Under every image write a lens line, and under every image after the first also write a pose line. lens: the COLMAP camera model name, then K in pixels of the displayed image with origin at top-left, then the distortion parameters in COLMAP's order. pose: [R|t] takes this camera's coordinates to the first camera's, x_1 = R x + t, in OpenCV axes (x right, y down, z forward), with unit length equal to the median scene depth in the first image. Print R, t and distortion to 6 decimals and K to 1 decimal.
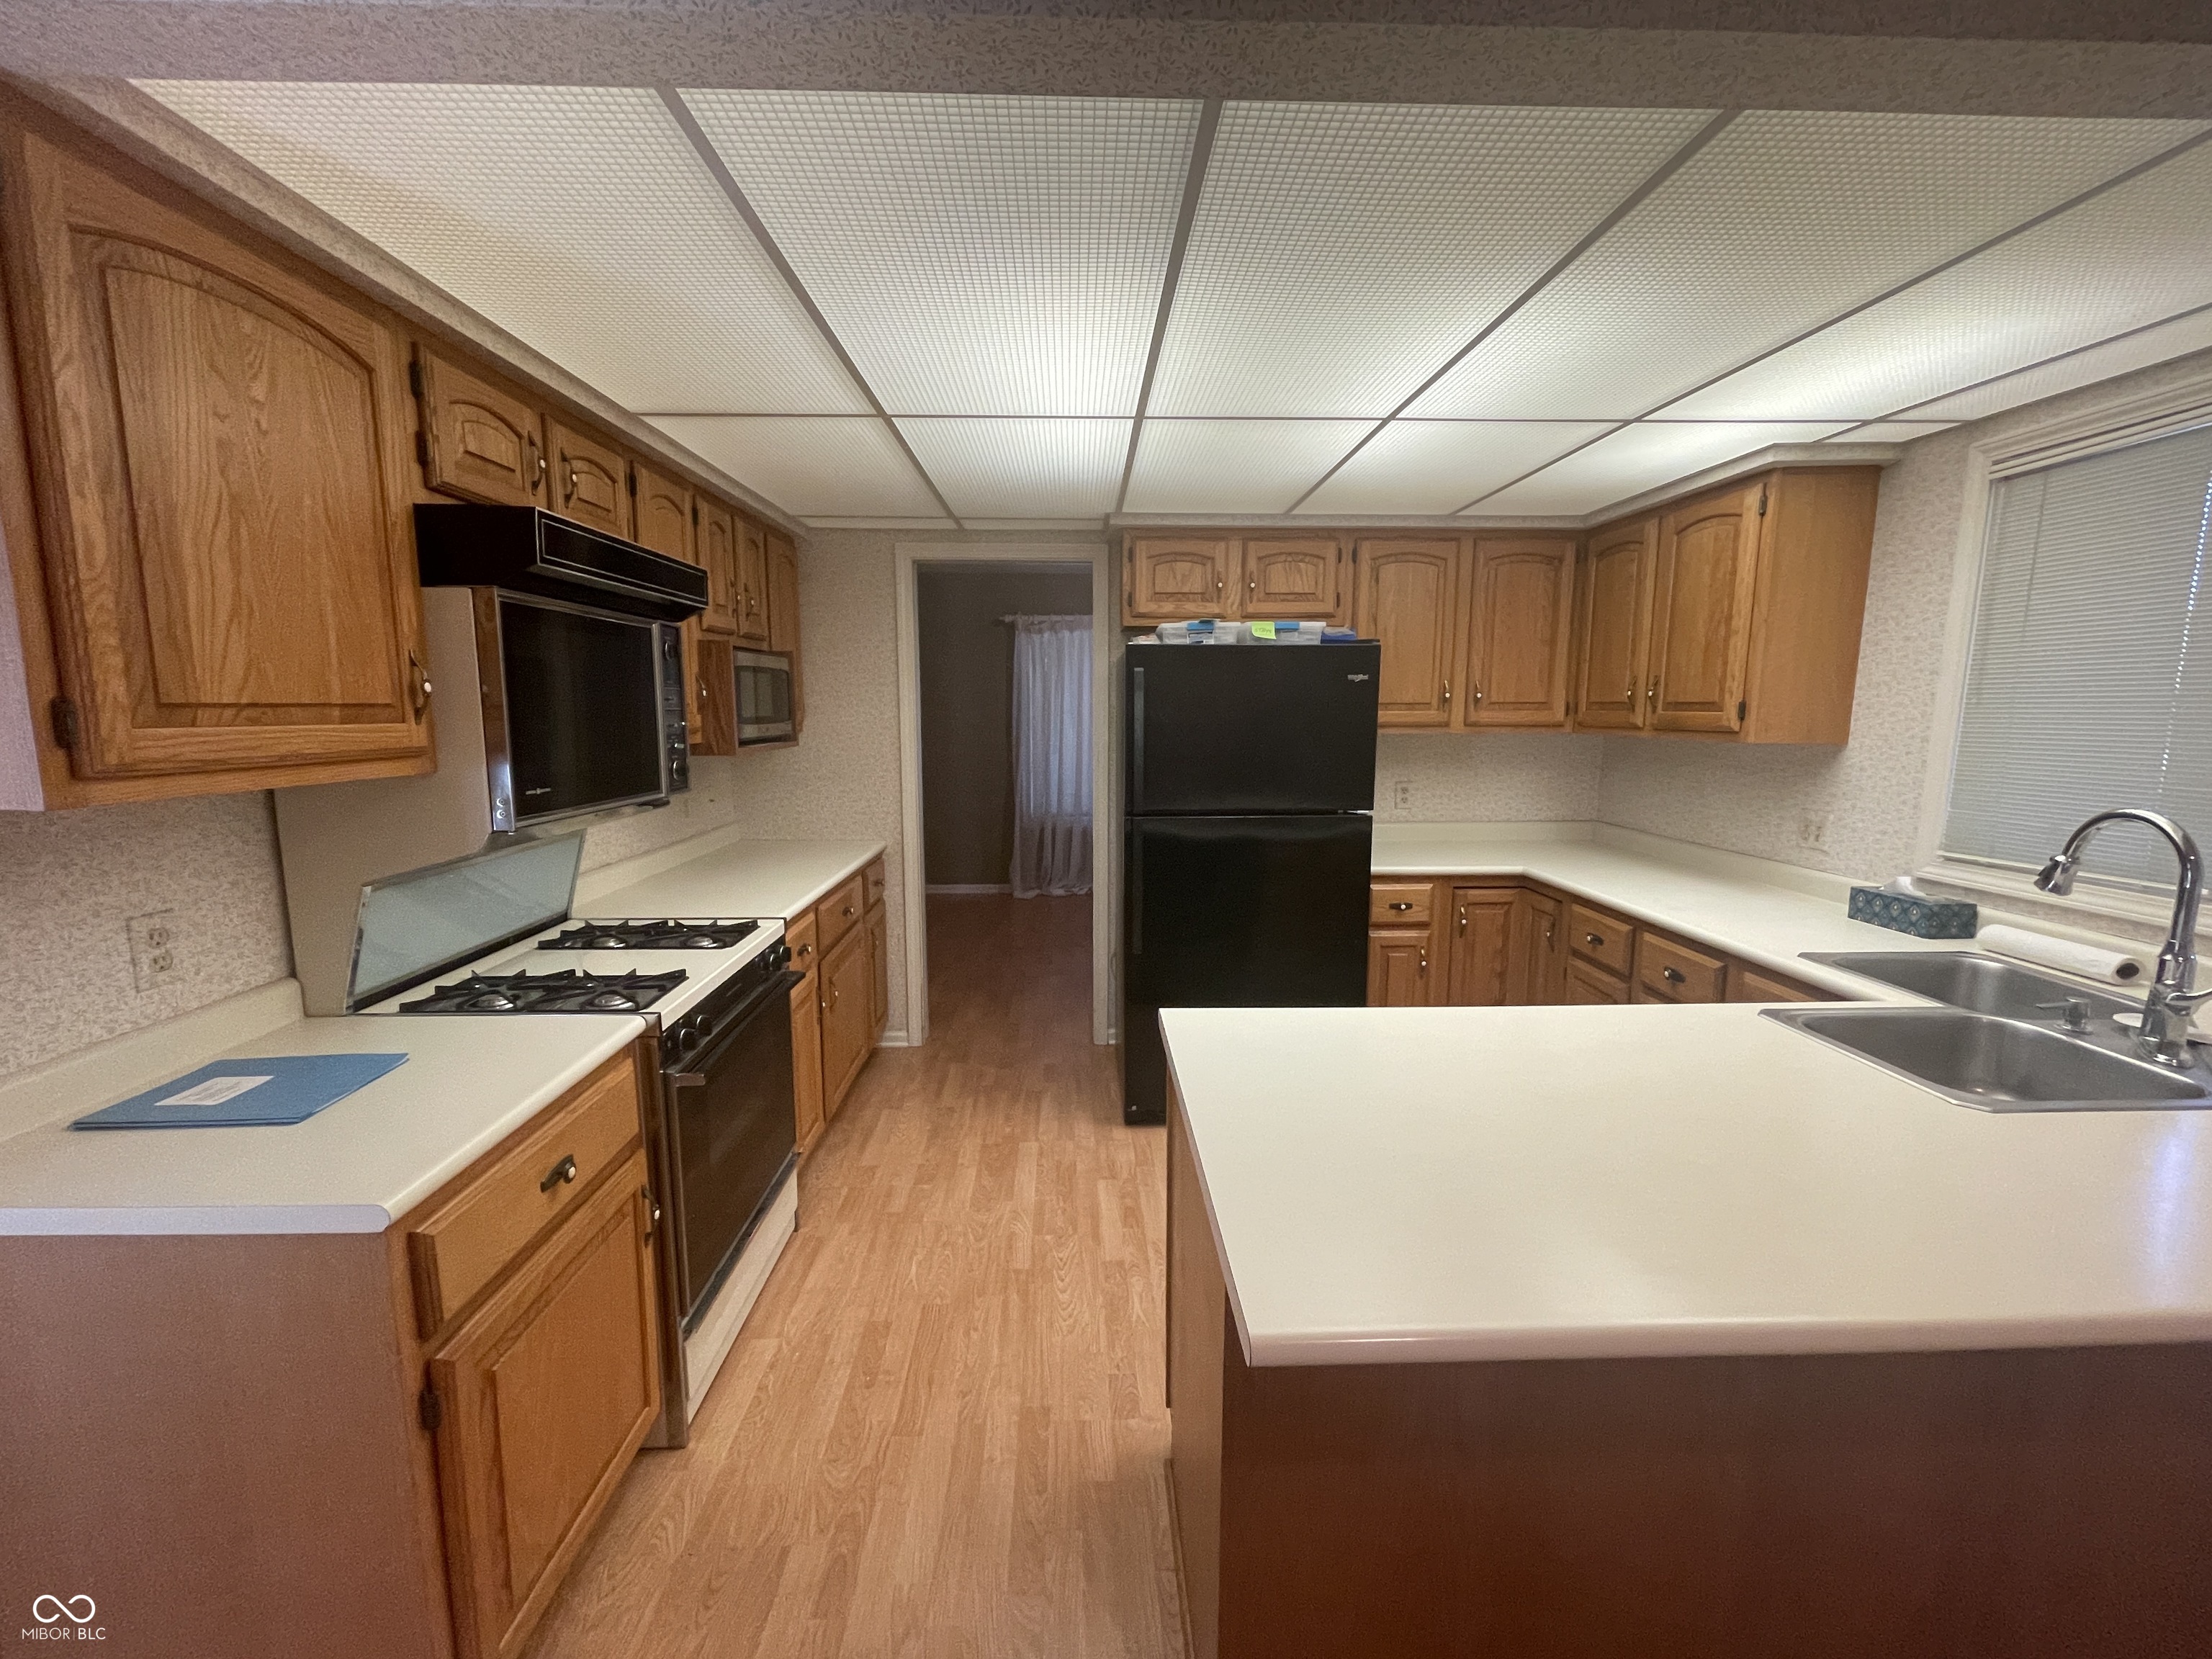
lens RADIAL K [[907.8, 0, 1106.0], [0, 907.8, 829.5], [0, 0, 1]] dist [-0.003830, 0.004846]
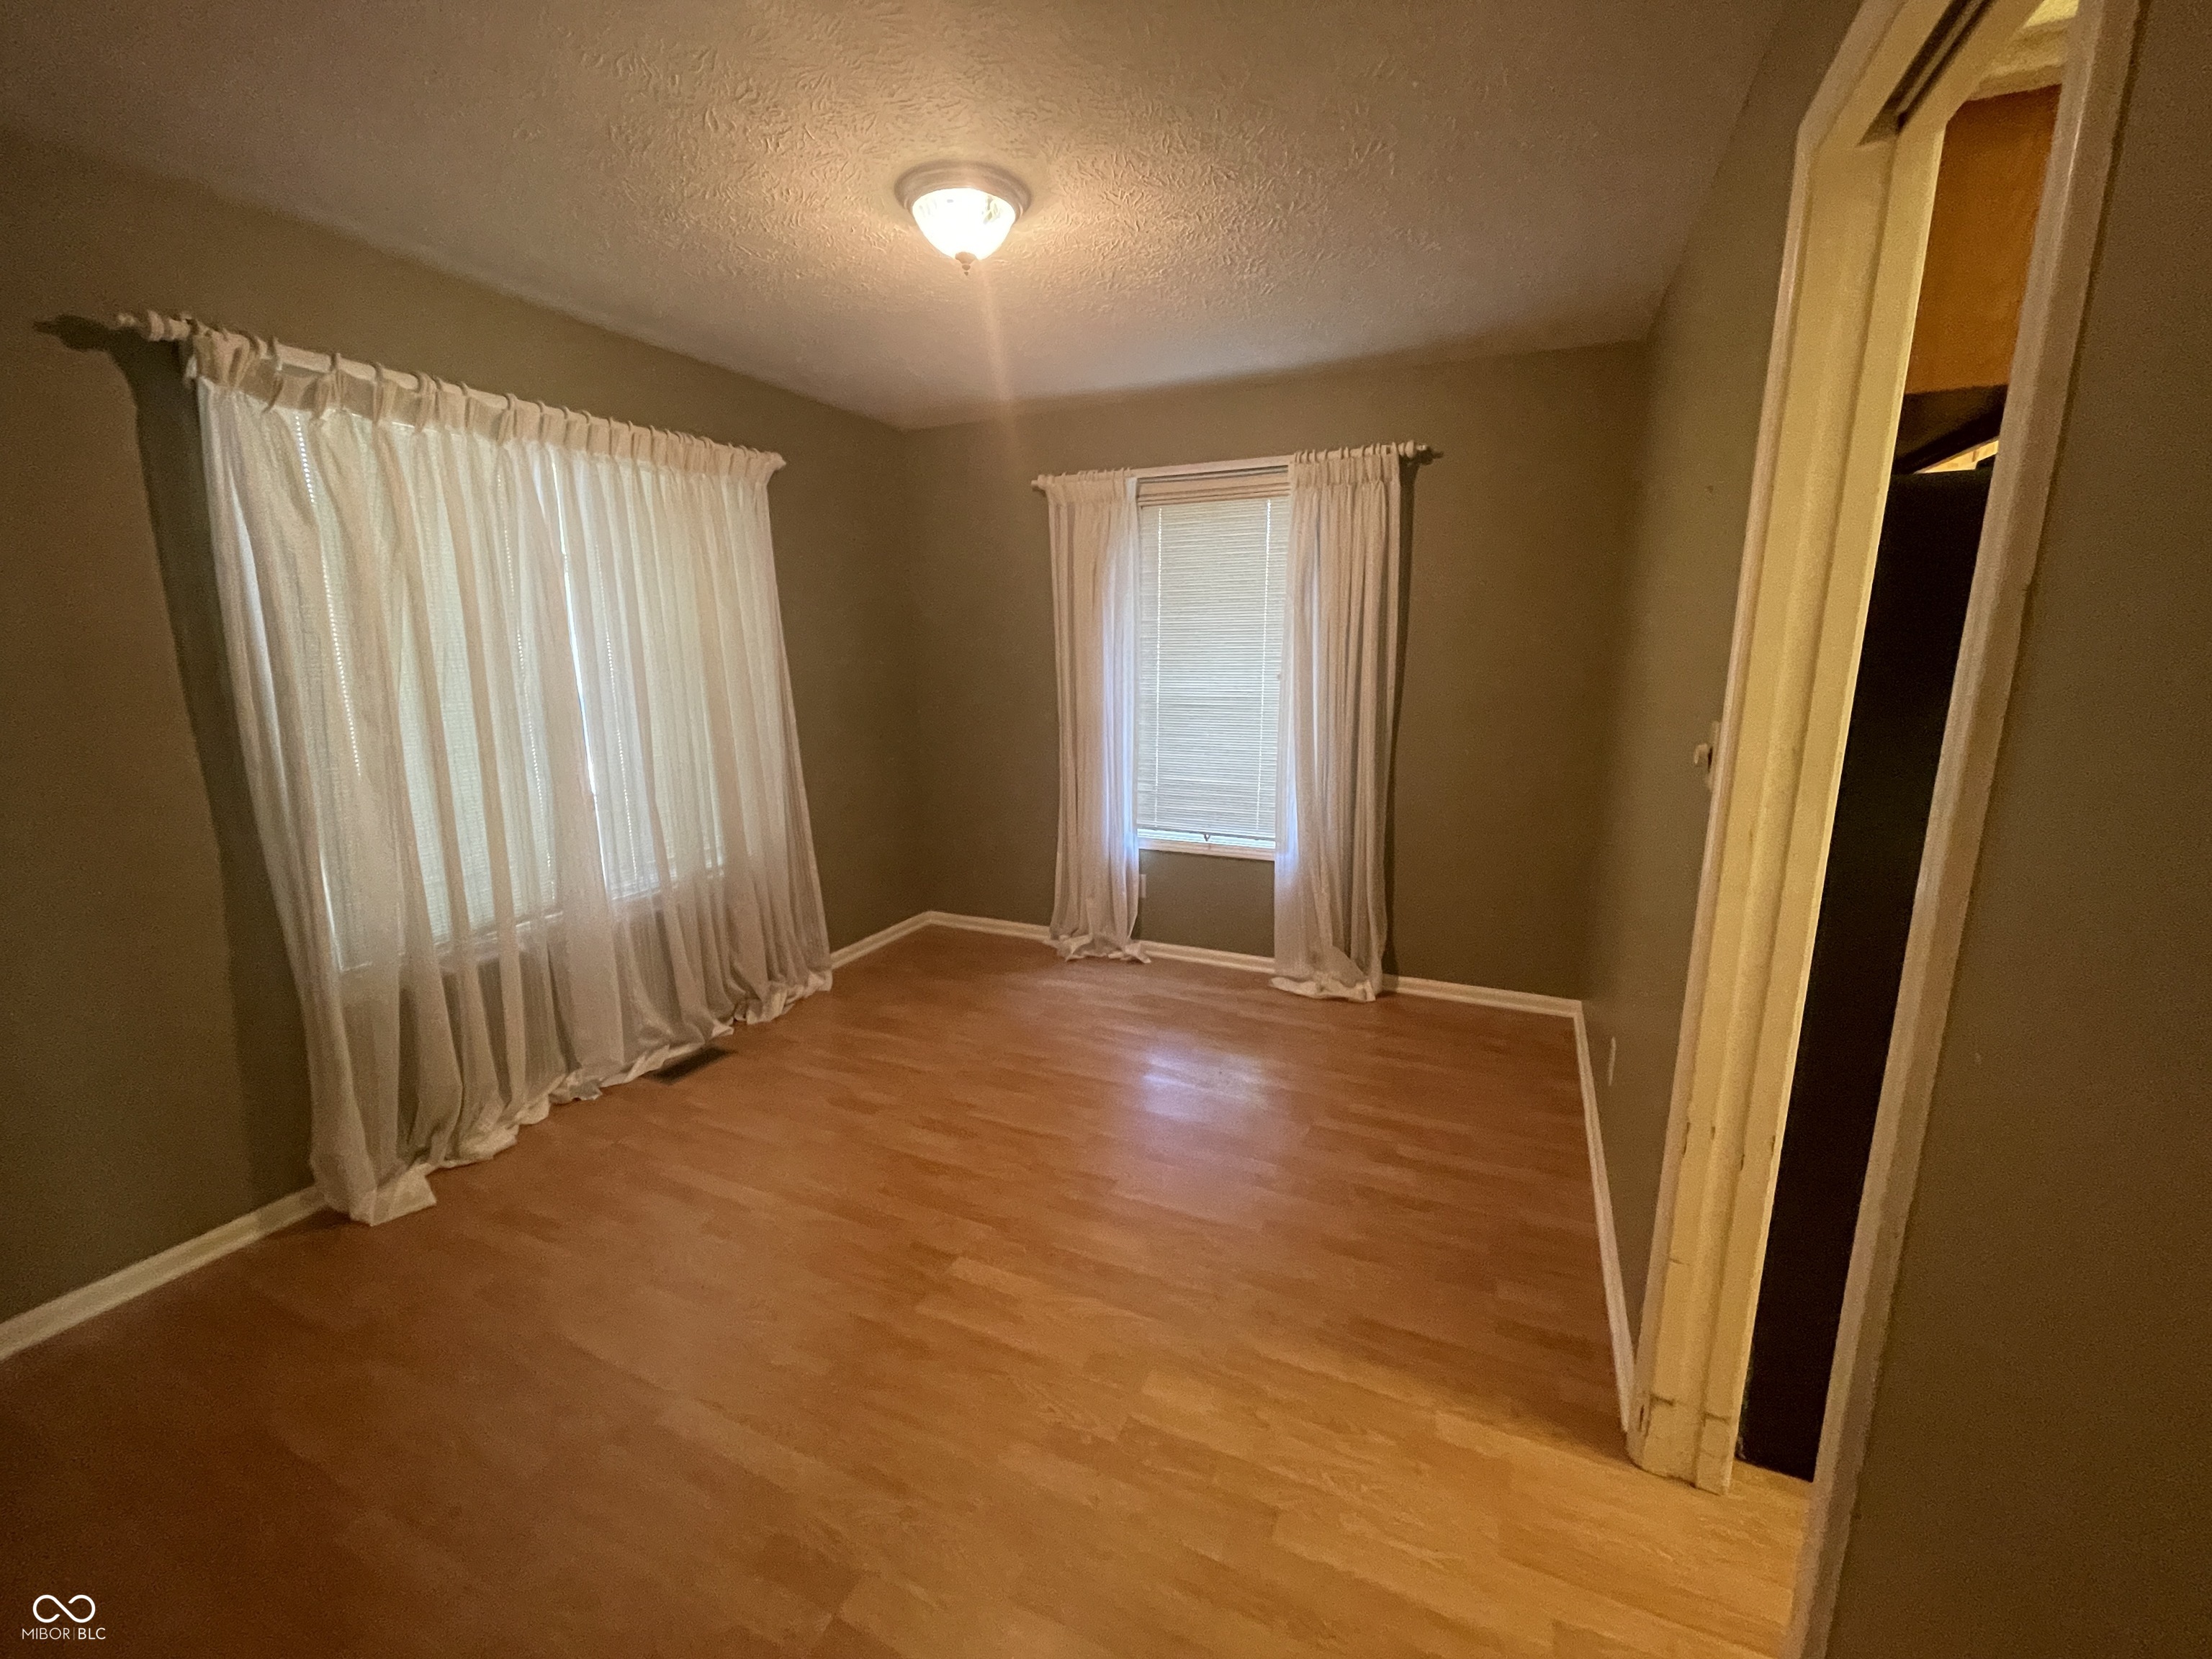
lens RADIAL K [[907.8, 0, 1106.0], [0, 907.8, 829.5], [0, 0, 1]] dist [-0.003830, 0.004846]
pose [[0.443146, -0.177486, 0.878704, -0.541500], [0.123927, 0.982922, 0.136038, -0.169386], [-0.887842, 0.048611, 0.457574, 1.302009]]
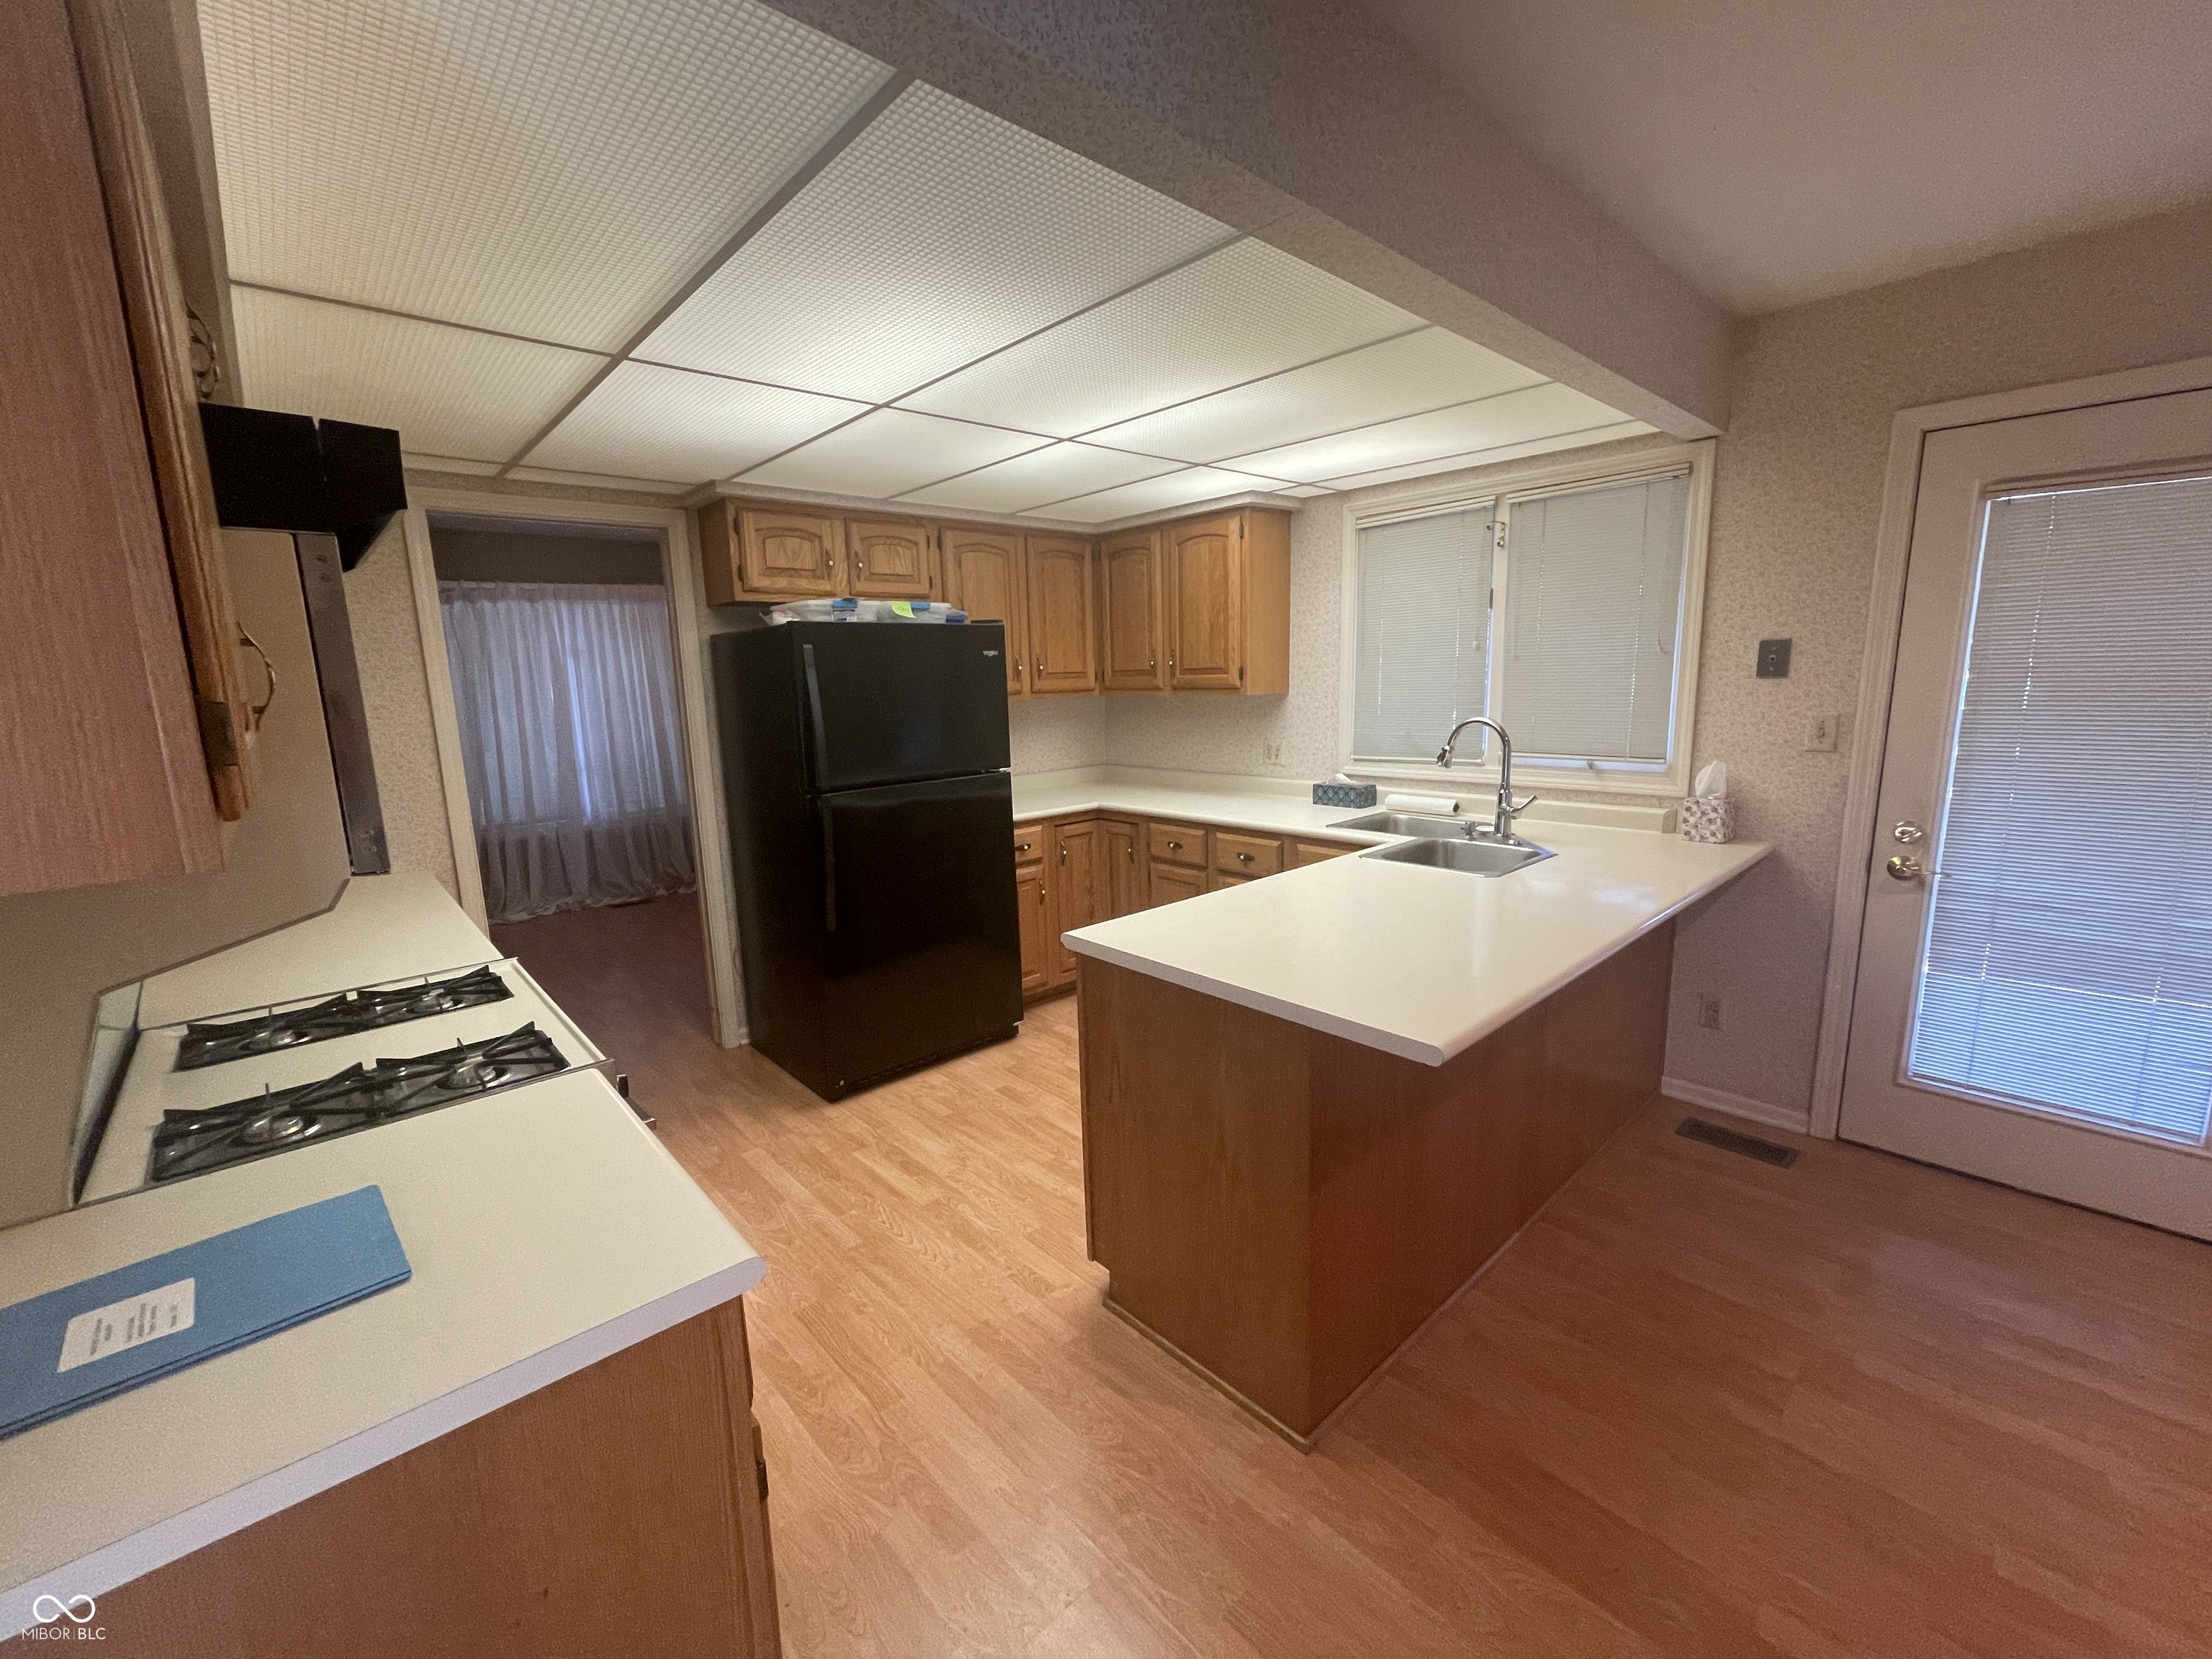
lens RADIAL K [[907.8, 0, 1106.0], [0, 907.8, 829.5], [0, 0, 1]] dist [-0.003830, 0.004846]
pose [[0.755511, -0.134422, 0.641197, -0.370387], [0.118680, 0.990613, 0.067835, -0.006252], [-0.644296, 0.024848, 0.764372, 0.032164]]
